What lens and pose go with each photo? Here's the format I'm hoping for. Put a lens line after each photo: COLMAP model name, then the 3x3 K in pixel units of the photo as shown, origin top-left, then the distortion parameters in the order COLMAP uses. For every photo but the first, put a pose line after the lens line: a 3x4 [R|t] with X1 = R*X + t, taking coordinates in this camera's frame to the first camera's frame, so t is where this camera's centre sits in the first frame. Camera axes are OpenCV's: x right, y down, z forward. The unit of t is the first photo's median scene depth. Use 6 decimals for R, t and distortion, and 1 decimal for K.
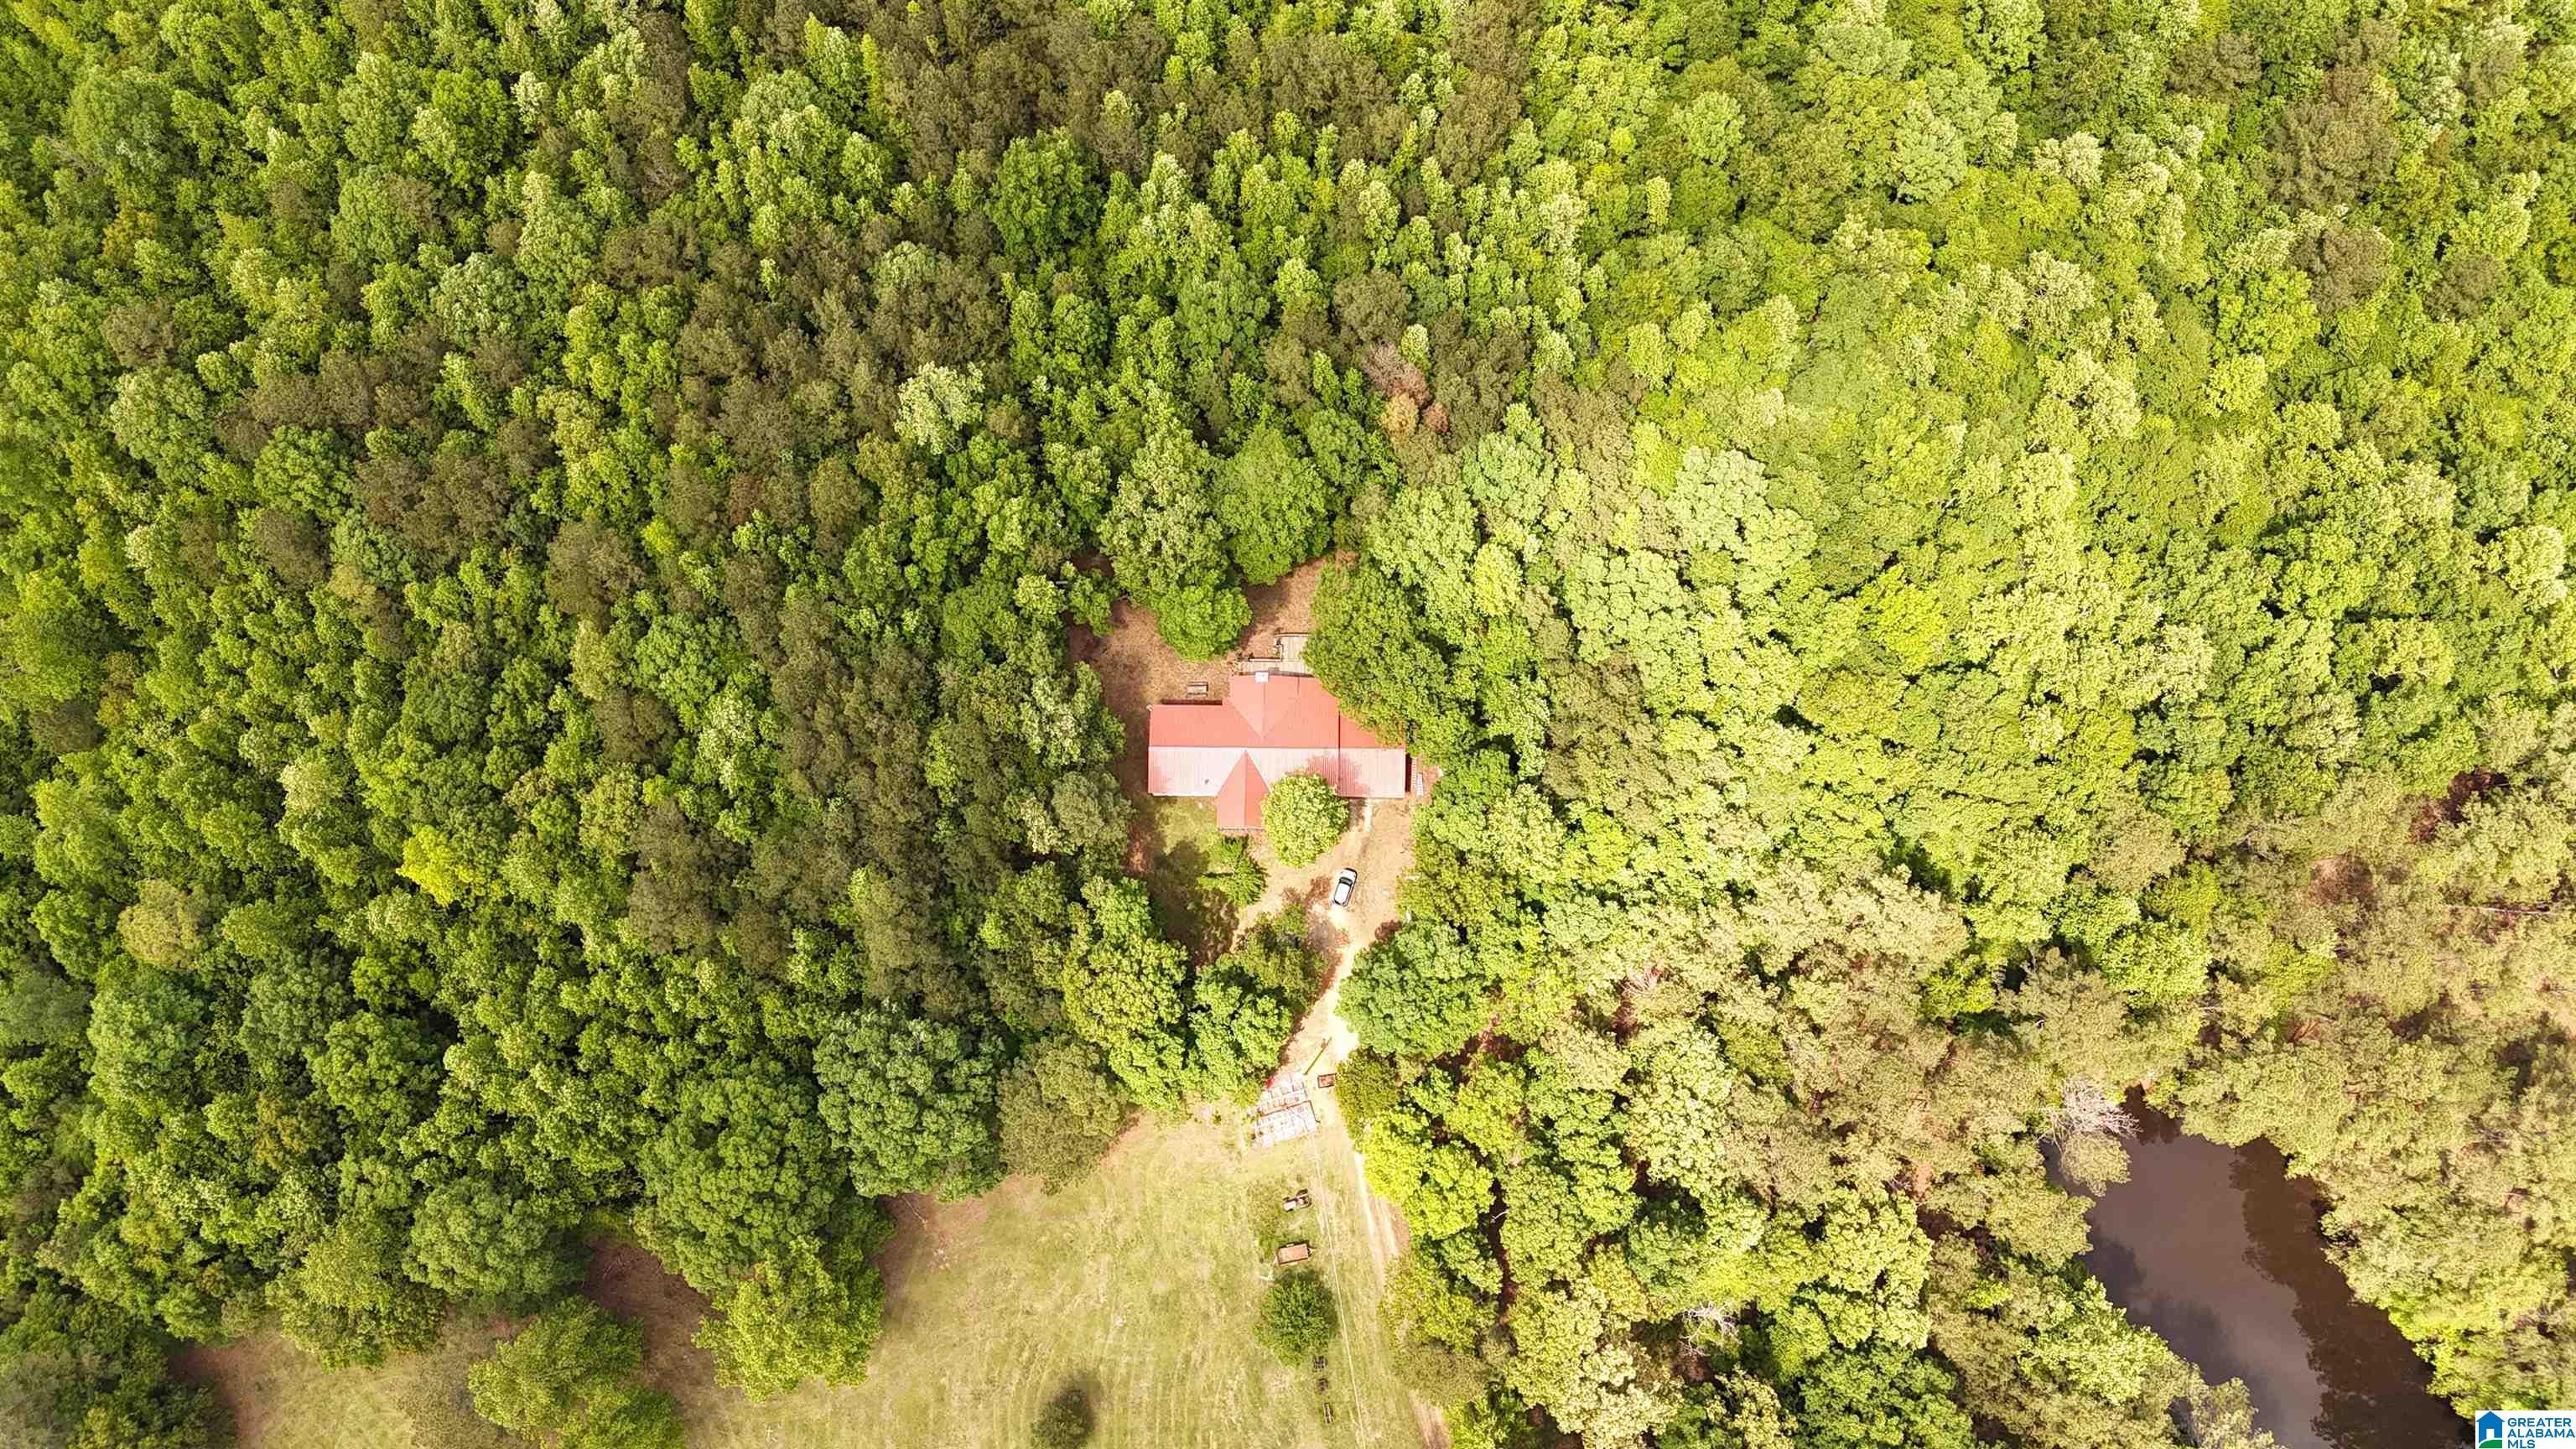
lens RADIAL K [[1878.7, 0, 1288.0], [0, 1878.7, 724.5], [0, 0, 1]] dist [0.033522, -0.000740]
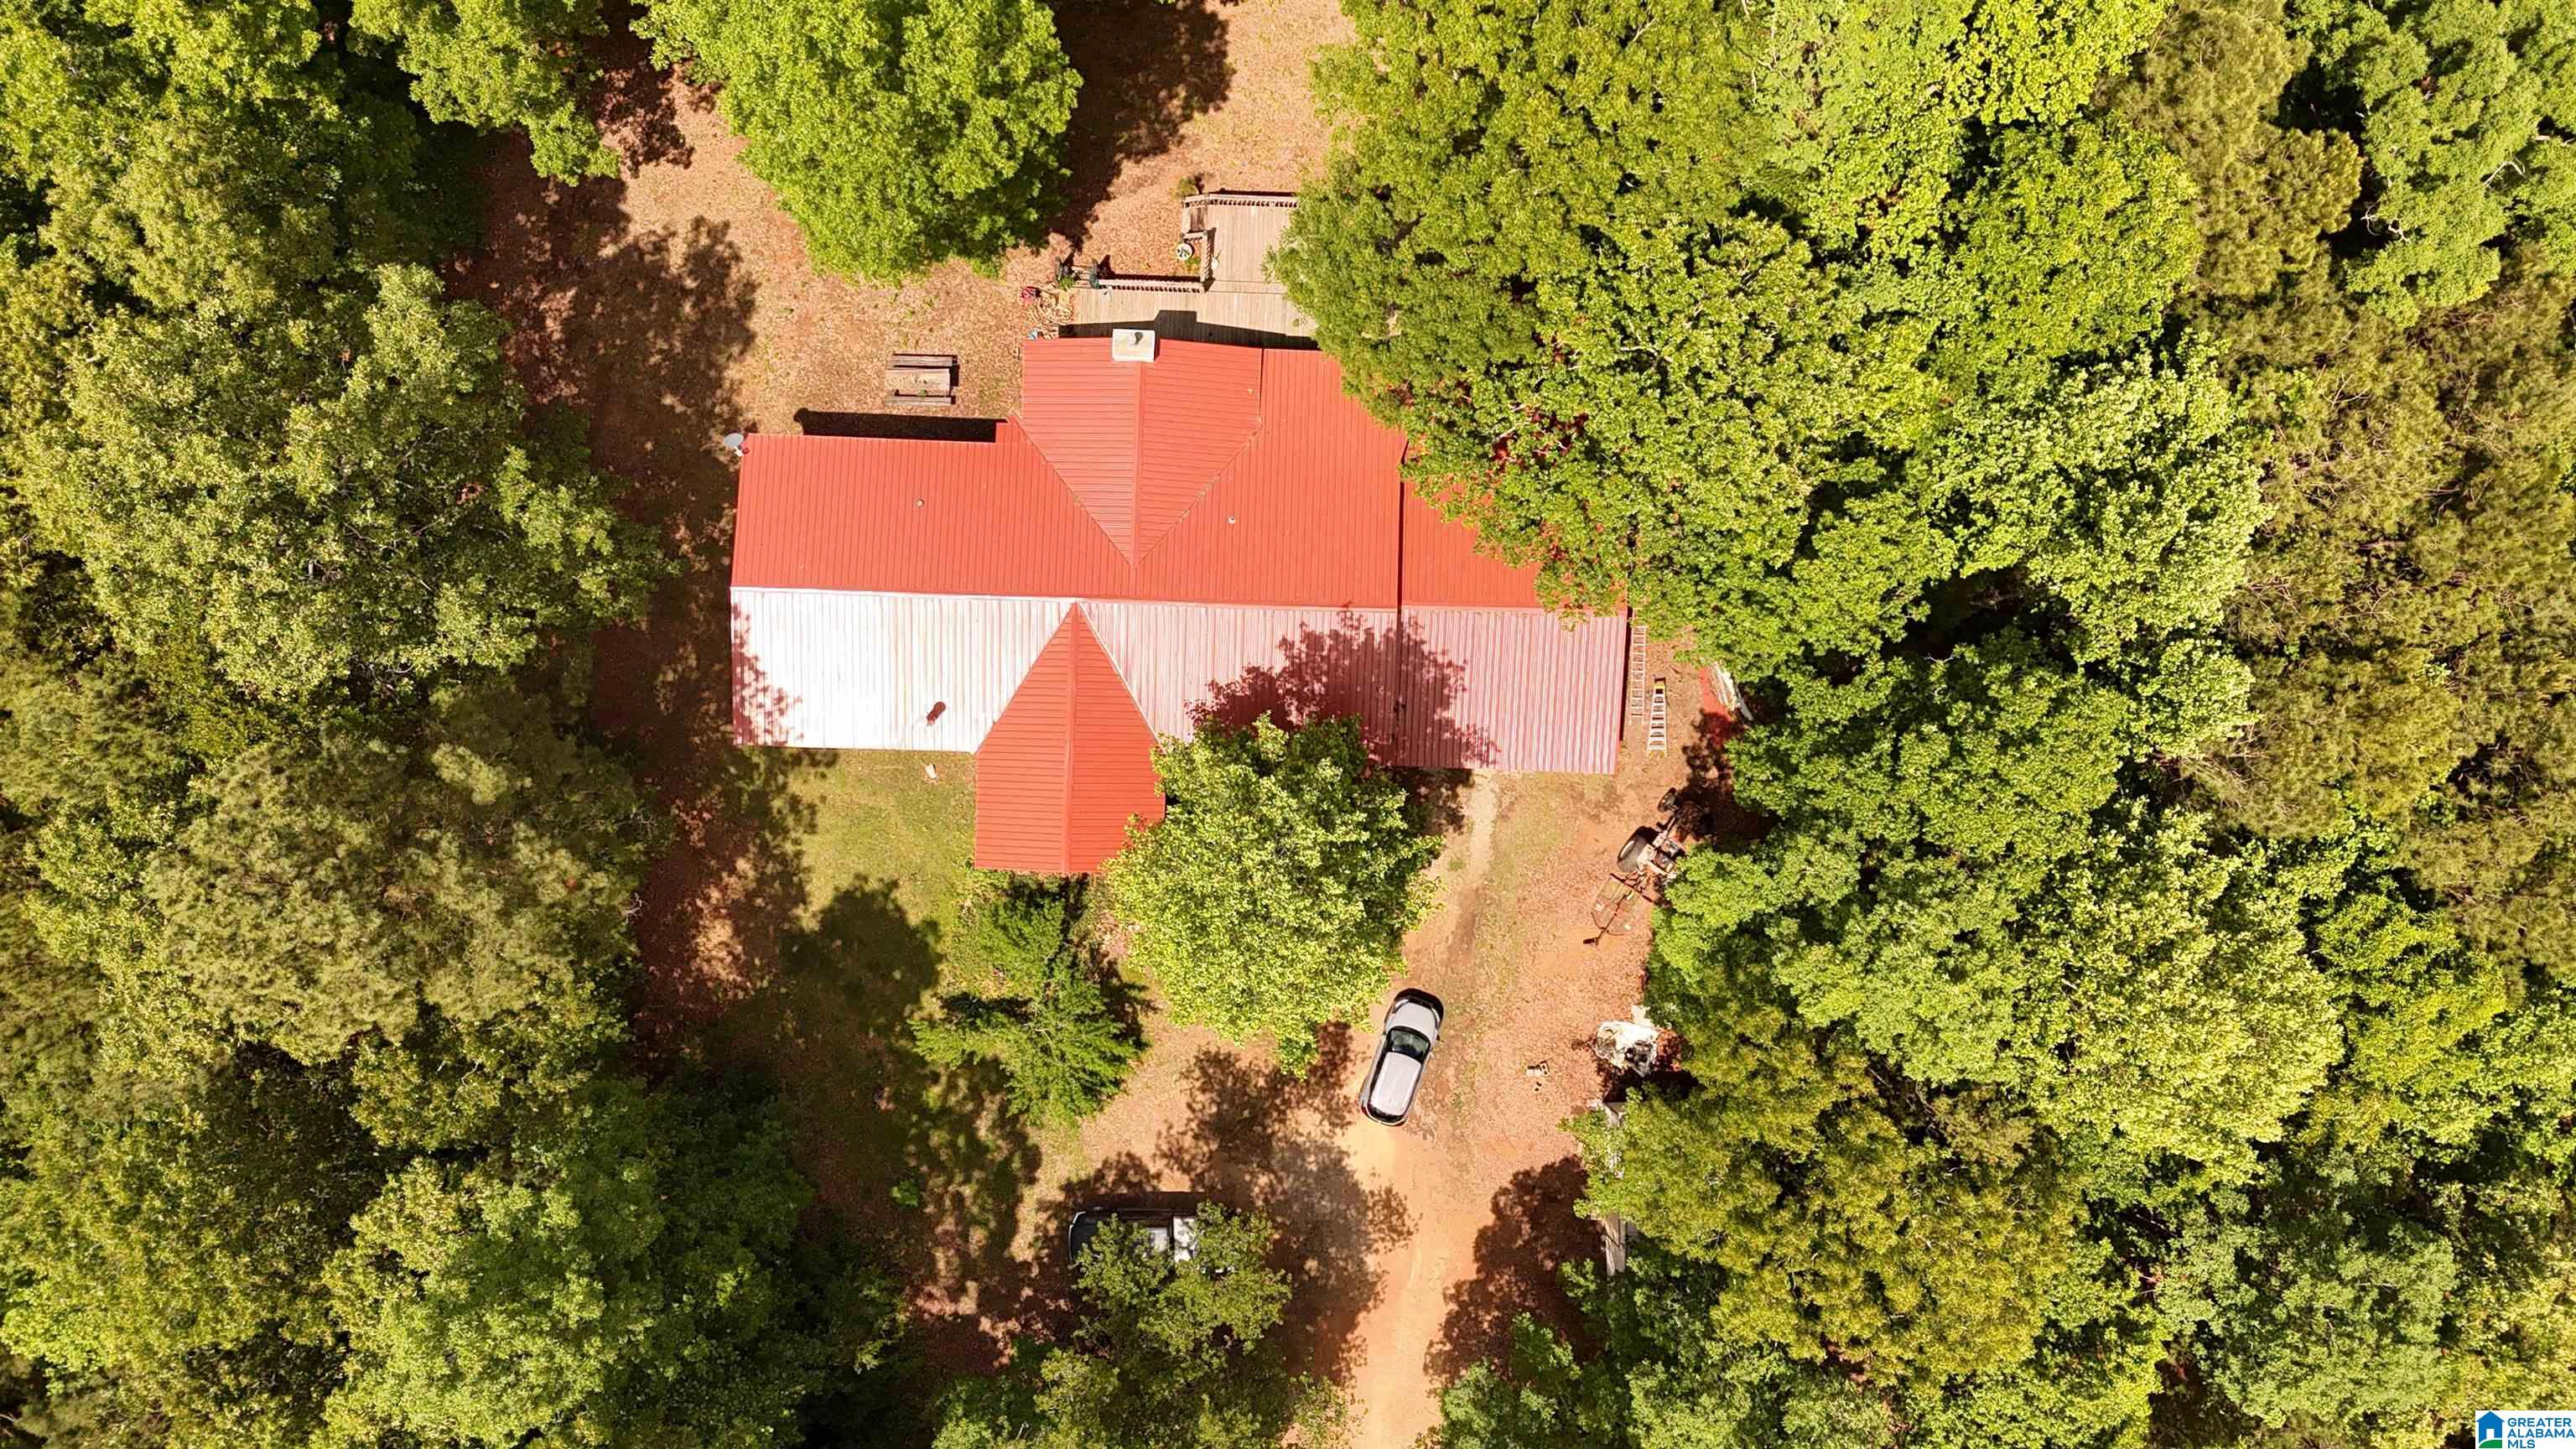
lens RADIAL K [[2040.1, 0, 1288.0], [0, 2040.1, 724.5], [0, 0, 1]] dist [0.088471, 0.000232]
pose [[0.999453, 0.019116, 0.026971, 0.002359], [-0.023312, 0.986015, 0.165019, -0.021815], [-0.023439, -0.165558, 0.985922, 0.743175]]
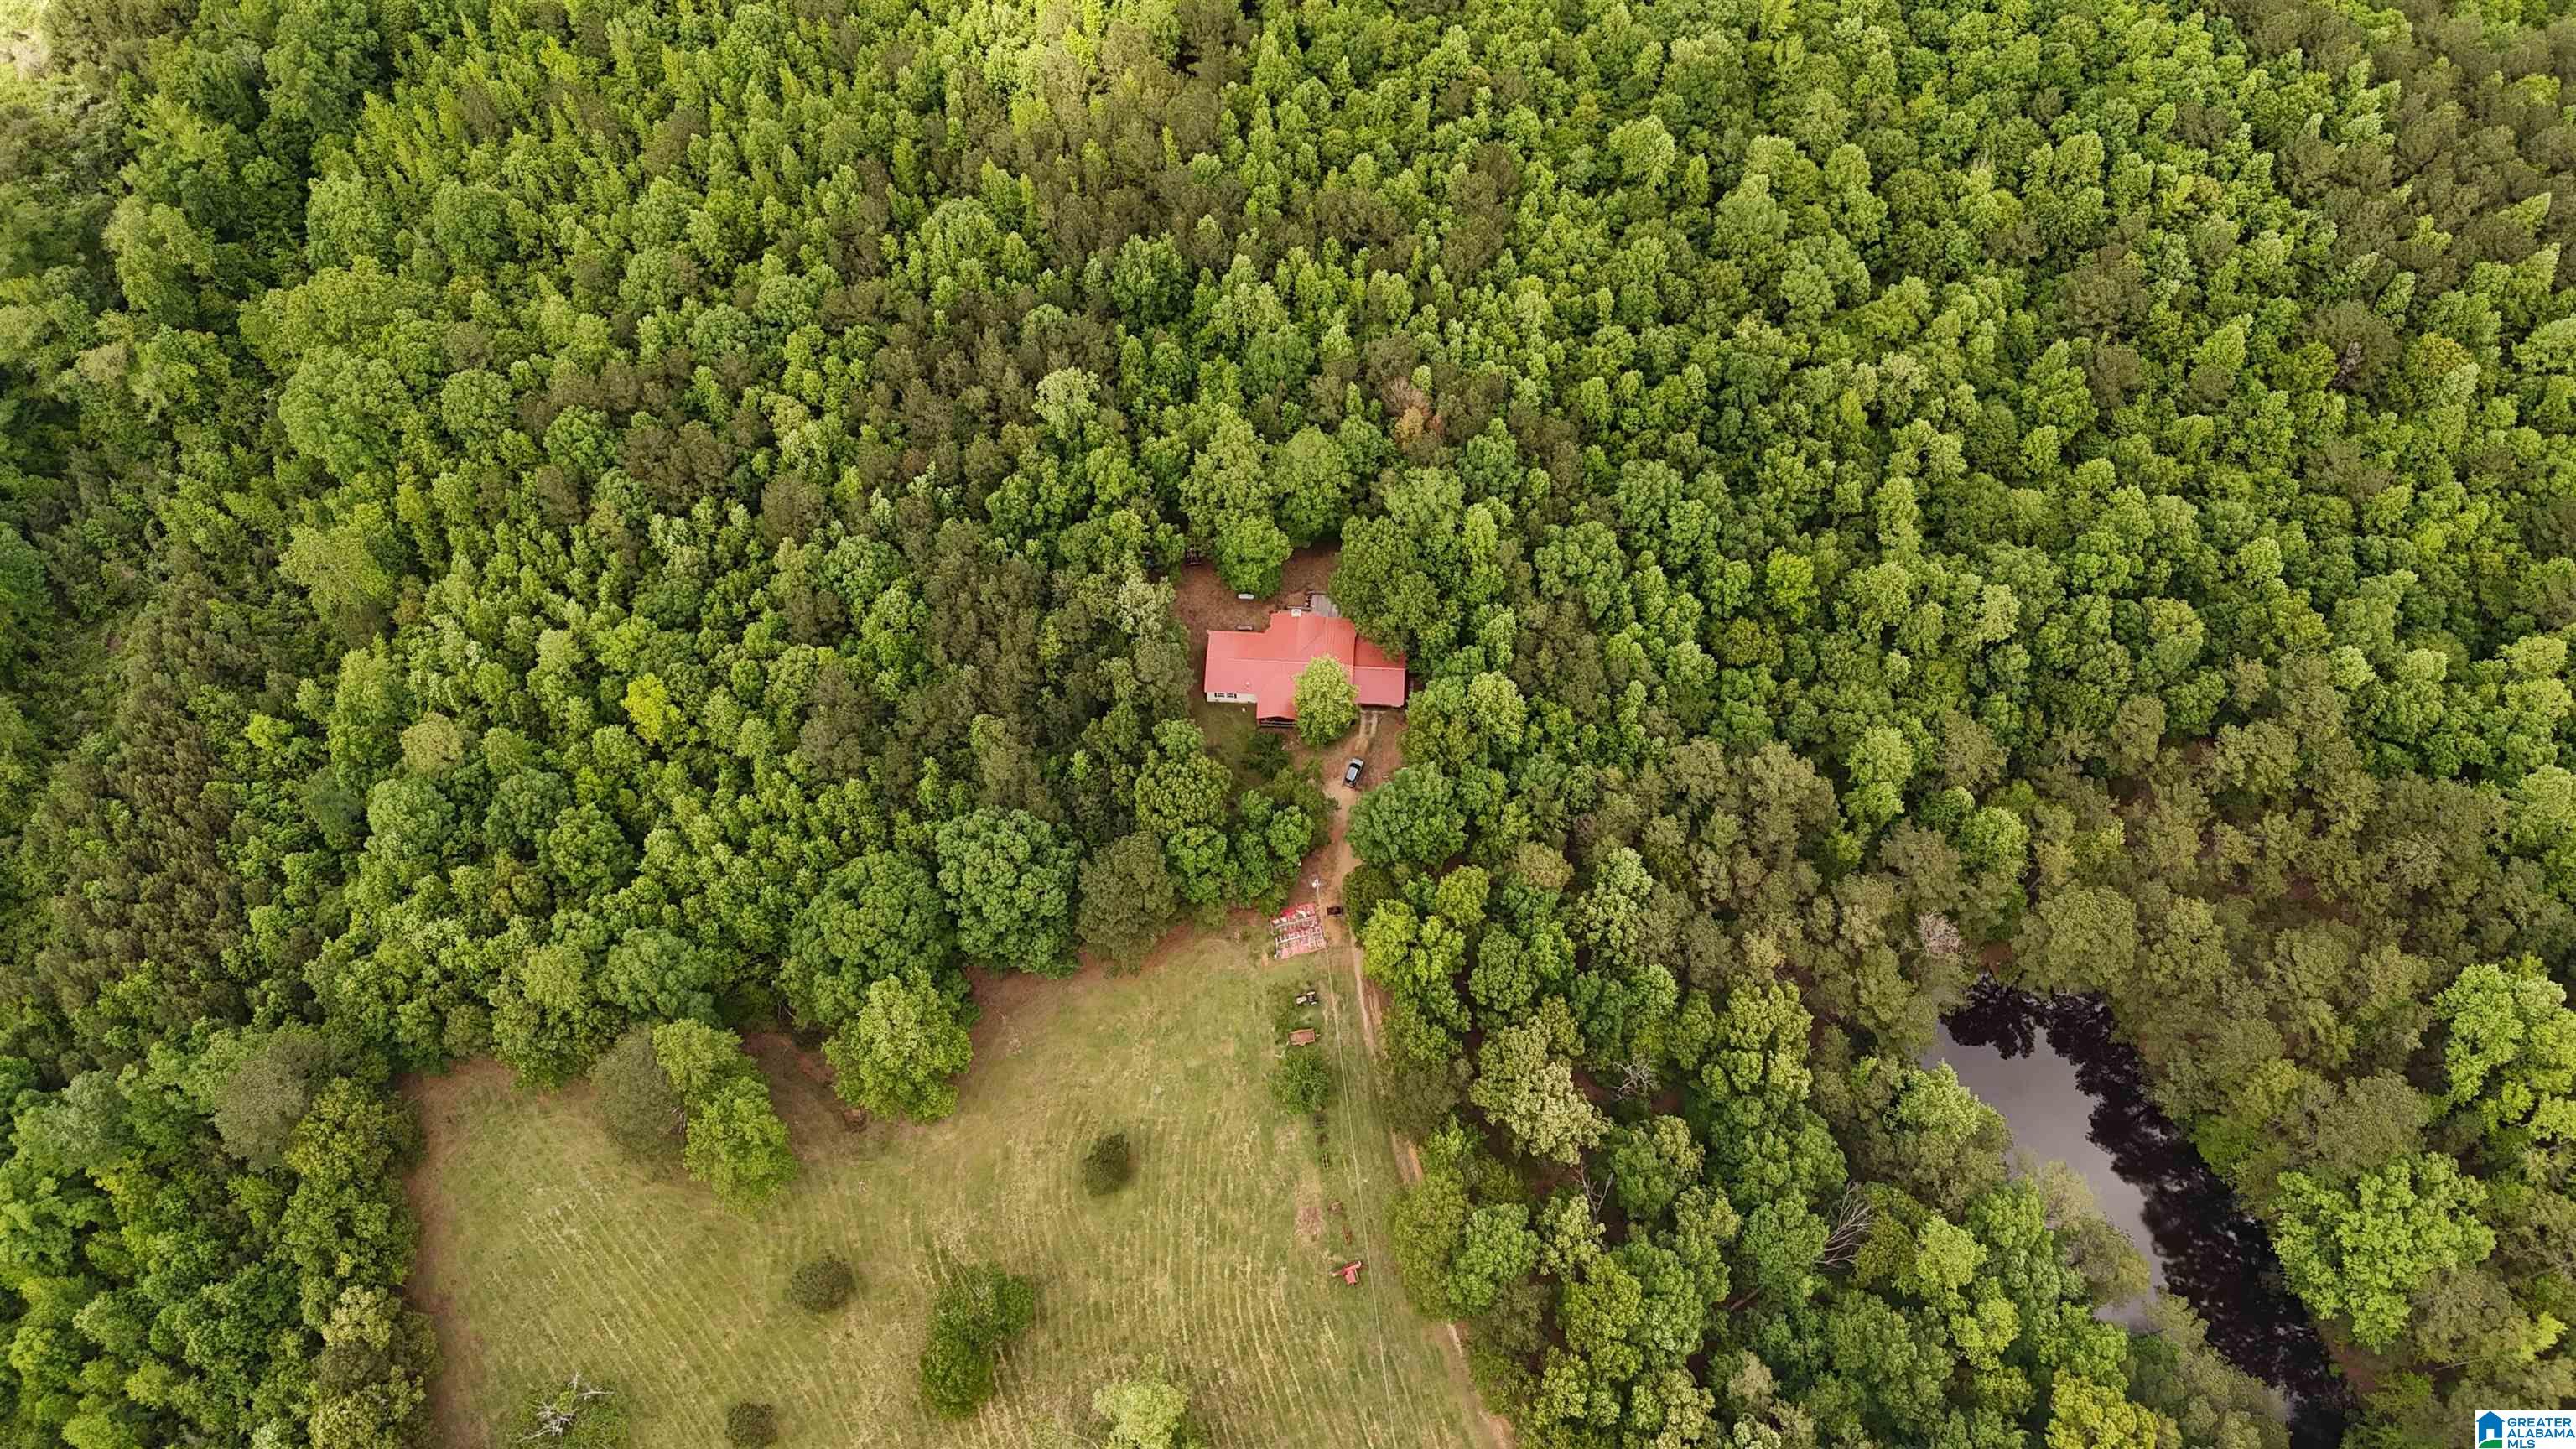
lens RADIAL K [[1862.6, 0, 1288.0], [0, 1862.6, 724.5], [0, 0, 1]] dist [-0.000160, 0.109933]
pose [[0.998858, 0.047678, -0.003245, -0.012090], [-0.046998, 0.967789, -0.247336, 0.365571], [-0.008652, 0.247206, 0.968924, -0.224612]]
